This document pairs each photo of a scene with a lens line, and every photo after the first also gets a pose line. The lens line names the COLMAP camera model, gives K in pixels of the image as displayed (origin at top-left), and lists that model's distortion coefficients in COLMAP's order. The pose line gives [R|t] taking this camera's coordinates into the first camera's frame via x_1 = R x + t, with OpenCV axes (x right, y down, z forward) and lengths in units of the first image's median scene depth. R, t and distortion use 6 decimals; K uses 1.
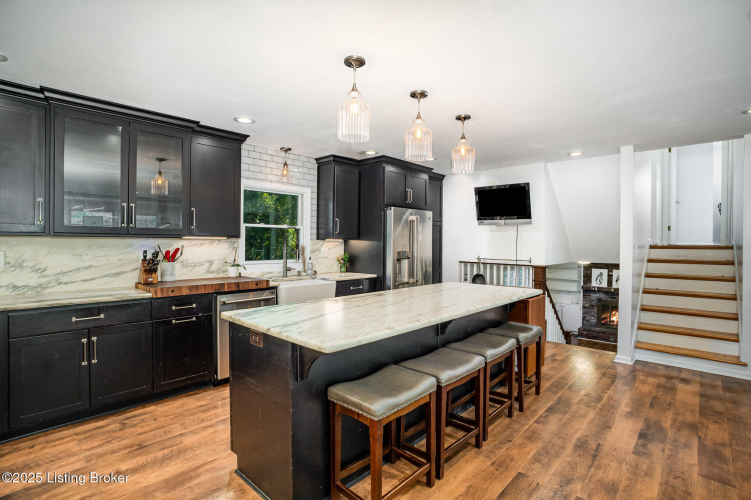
lens RADIAL K [[363.7, 0, 375.5], [0, 363.7, 250.0], [0, 0, 1]] dist [-0.077730, 0.027820]
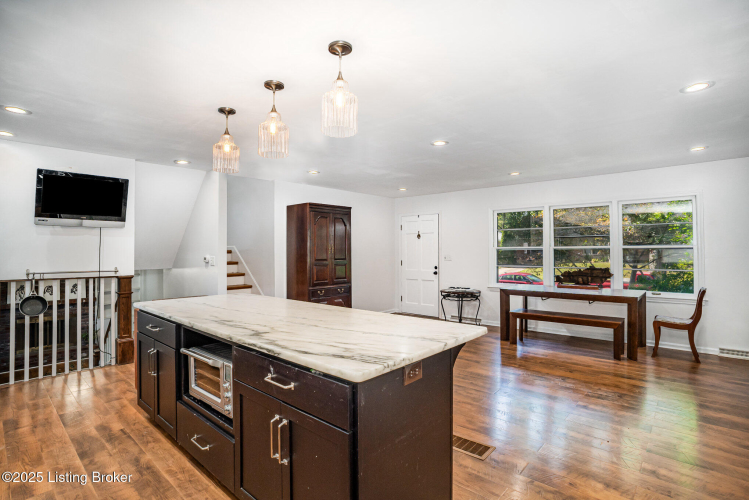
lens RADIAL K [[369.8, 0, 372.9], [0, 369.8, 241.2], [0, 0, 1]] dist [-0.039248, 0.001535]
pose [[-0.023000, 0.022466, 0.999483, -0.503141], [0.024875, 0.999451, -0.021893, -0.007558], [-0.999426, 0.024359, -0.023546, 0.487166]]
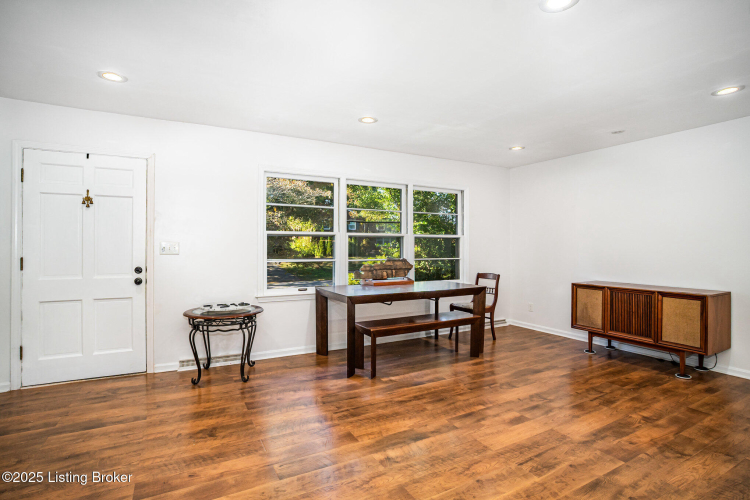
lens RADIAL K [[370.3, 0, 373.4], [0, 370.3, 241.2], [0, 0, 1]] dist [-0.039248, 0.001535]
pose [[-0.953413, -0.004337, 0.301637, 0.478717], [-0.000929, 0.999934, 0.011441, 0.010310], [-0.301666, 0.010628, -0.953354, 0.775182]]
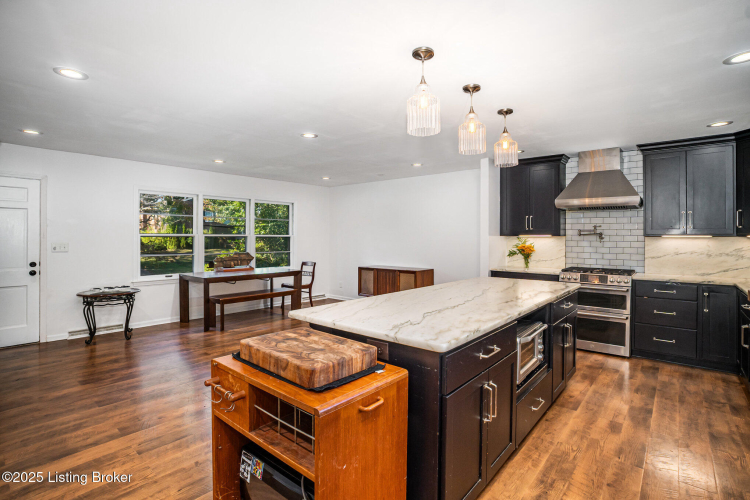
lens RADIAL K [[370.3, 0, 373.4], [0, 370.3, 241.2], [0, 0, 1]] dist [-0.039248, 0.001535]
pose [[-0.998343, -0.009349, -0.056772, 0.285481], [-0.011311, 0.999346, 0.034348, -0.030964], [0.056414, 0.034933, -0.997796, 1.262873]]
